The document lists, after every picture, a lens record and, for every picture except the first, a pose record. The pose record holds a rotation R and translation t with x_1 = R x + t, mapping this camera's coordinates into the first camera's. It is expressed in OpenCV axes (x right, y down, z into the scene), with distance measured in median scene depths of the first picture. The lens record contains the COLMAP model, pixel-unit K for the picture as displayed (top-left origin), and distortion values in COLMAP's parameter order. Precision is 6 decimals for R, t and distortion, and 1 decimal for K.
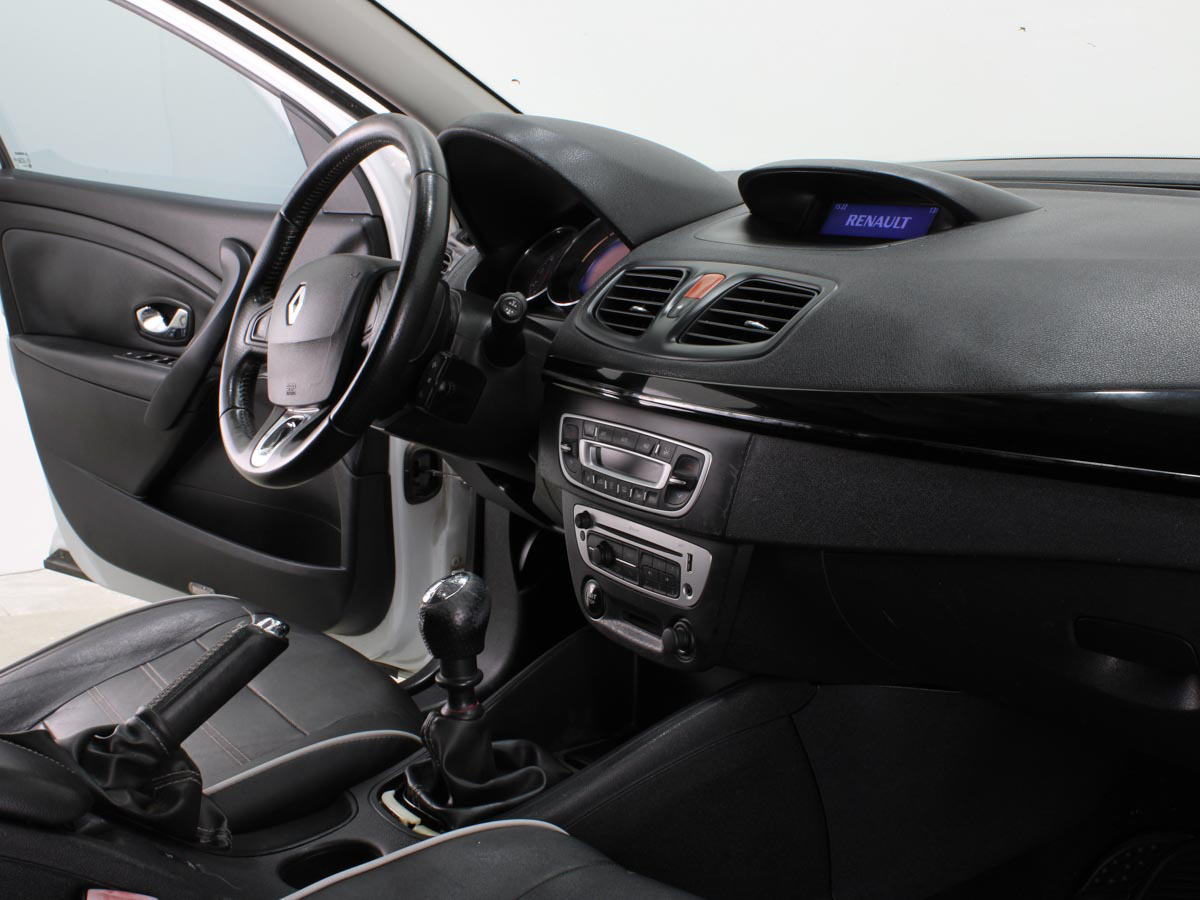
lens RADIAL K [[1449.3, 0, 600.0], [0, 1449.3, 450.0], [0, 0, 1]] dist [-0.114911, 0.020891]
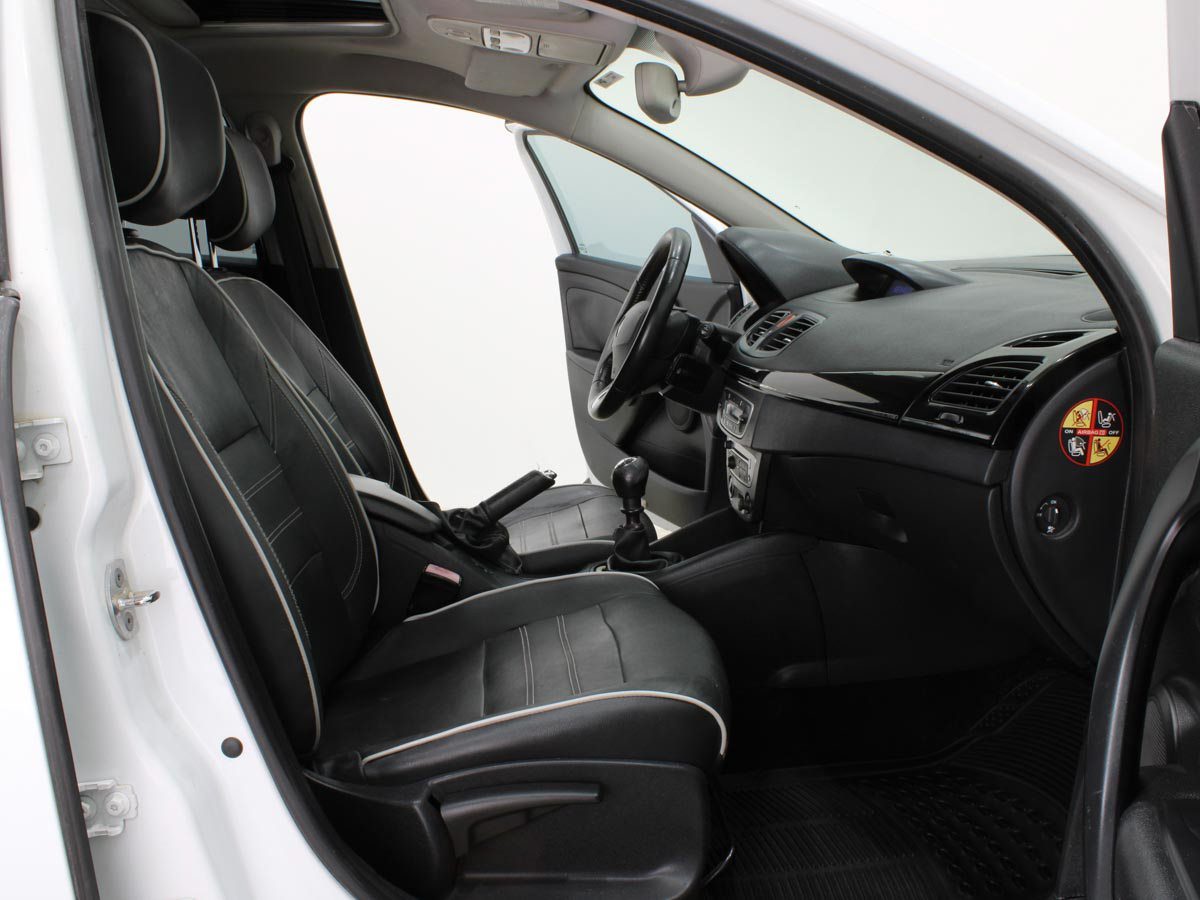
lens RADIAL K [[1096.1, 0, 600.0], [0, 1096.1, 450.0], [0, 0, 1]] dist [-0.172602, 0.117602]
pose [[0.886638, 0.081479, -0.455230, 0.473249], [-0.088724, 0.996041, 0.005470, 0.061505], [0.453874, 0.035540, 0.890357, -0.327612]]
